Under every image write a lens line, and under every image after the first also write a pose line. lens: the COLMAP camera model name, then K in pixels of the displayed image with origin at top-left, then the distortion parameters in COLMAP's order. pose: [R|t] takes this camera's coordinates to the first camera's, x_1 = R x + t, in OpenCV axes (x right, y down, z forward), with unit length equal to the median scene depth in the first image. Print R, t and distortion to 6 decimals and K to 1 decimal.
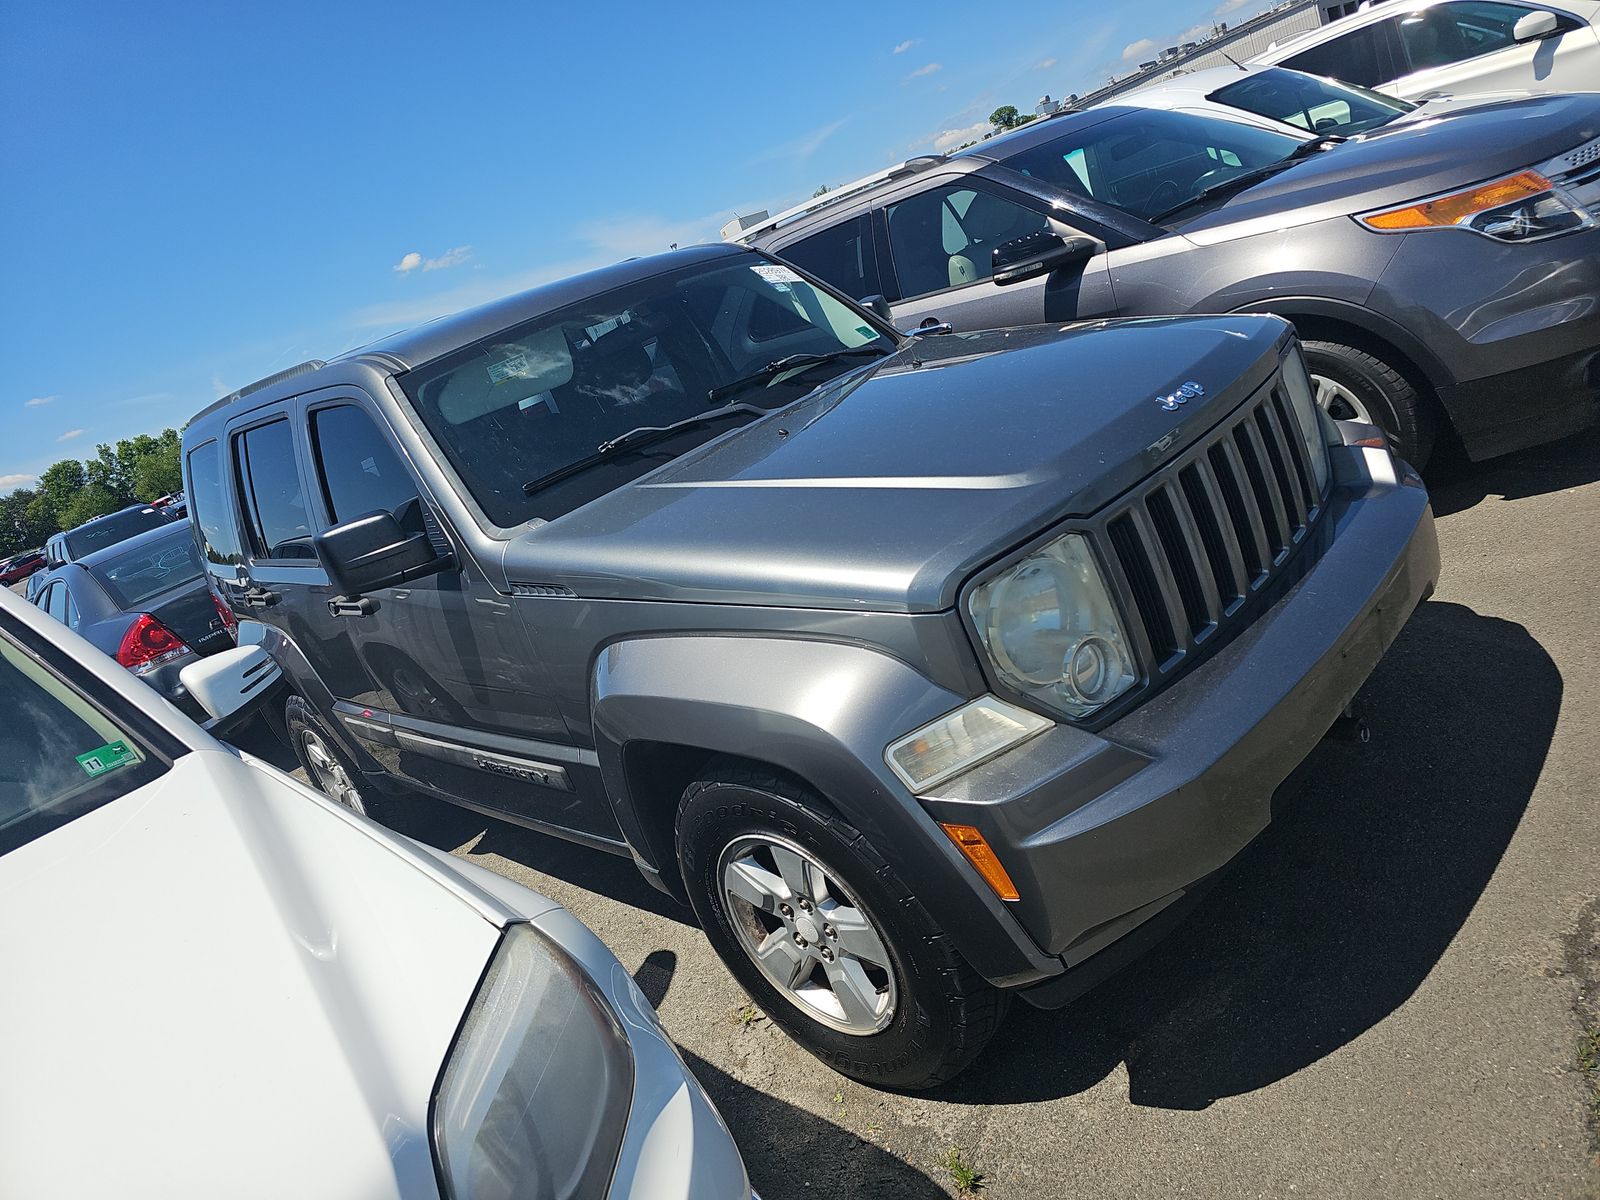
lens RADIAL K [[1051.1, 0, 800.0], [0, 1051.1, 600.0], [0, 0, 1]] dist [0.064274, -0.056690]
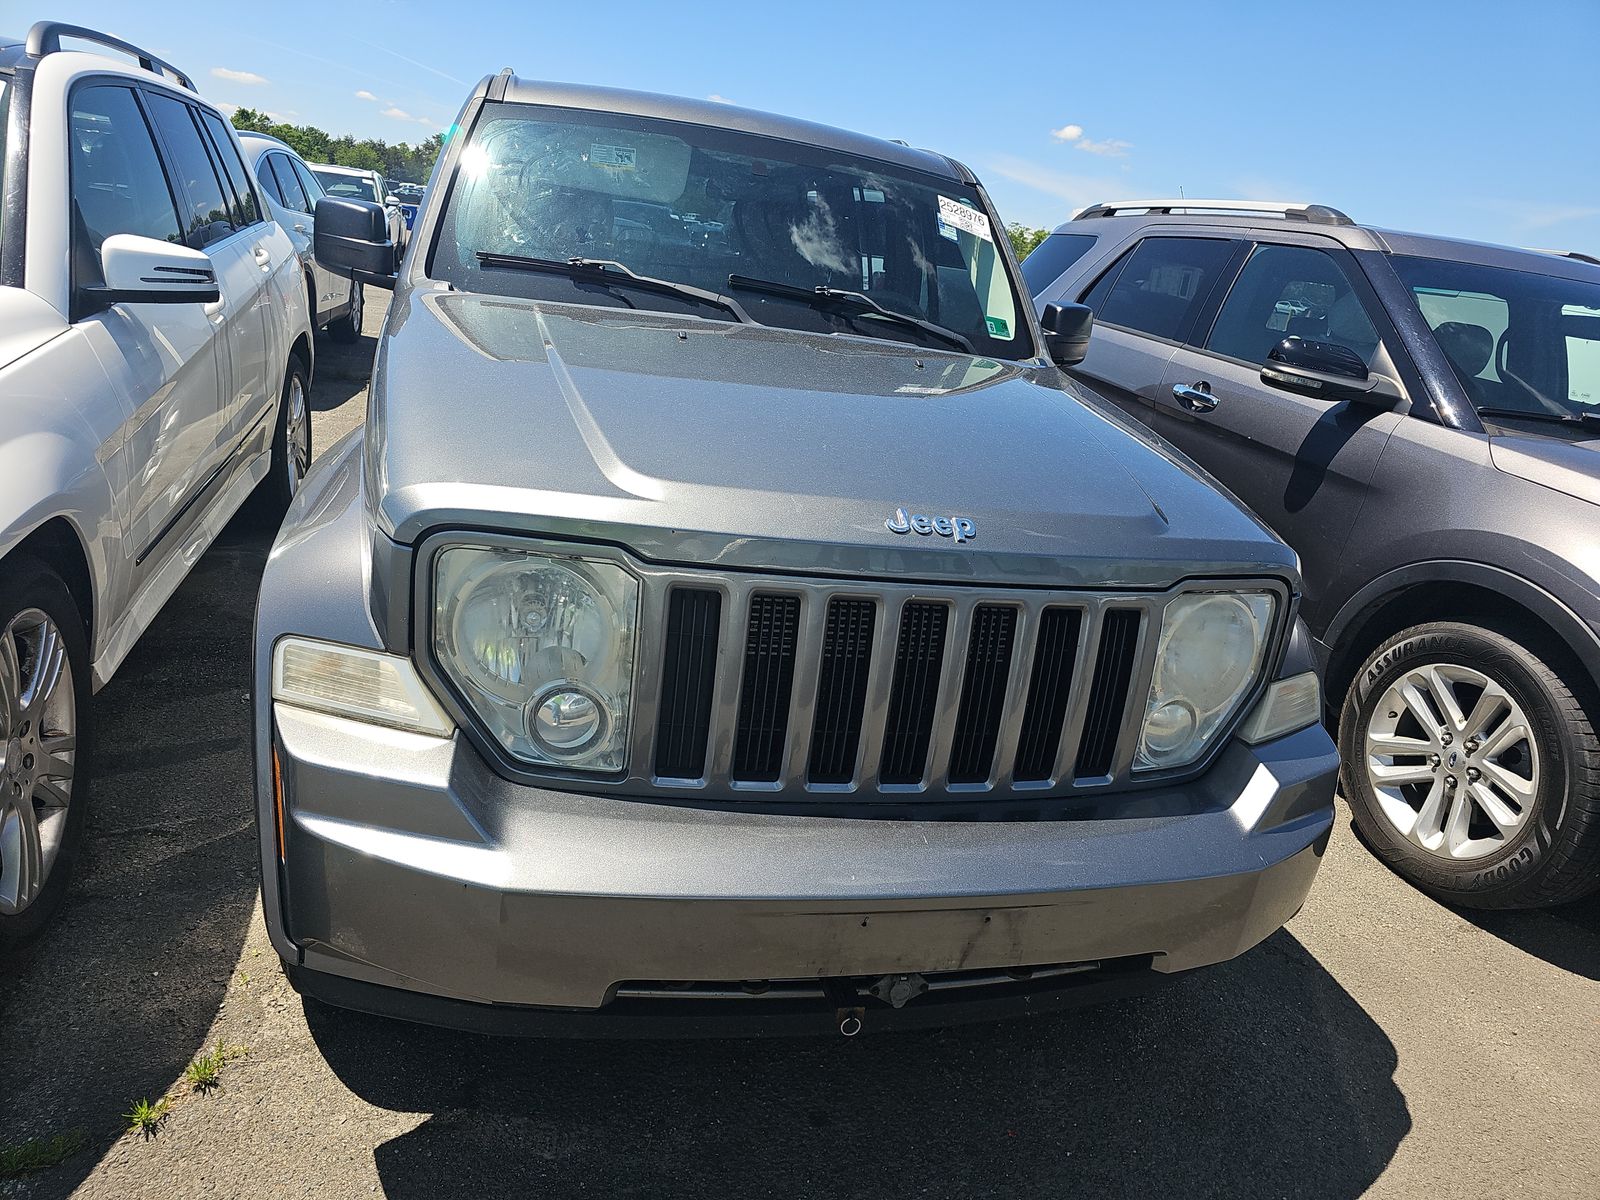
lens RADIAL K [[1058.3, 0, 776.8], [0, 1058.3, 602.9], [0, 0, 1]] dist [0.039498, -0.031708]
pose [[0.757321, 0.581212, -0.297754, 0.308744], [-0.553373, 0.813255, 0.179988, -0.128899], [0.346761, 0.028460, 0.937521, 0.152477]]
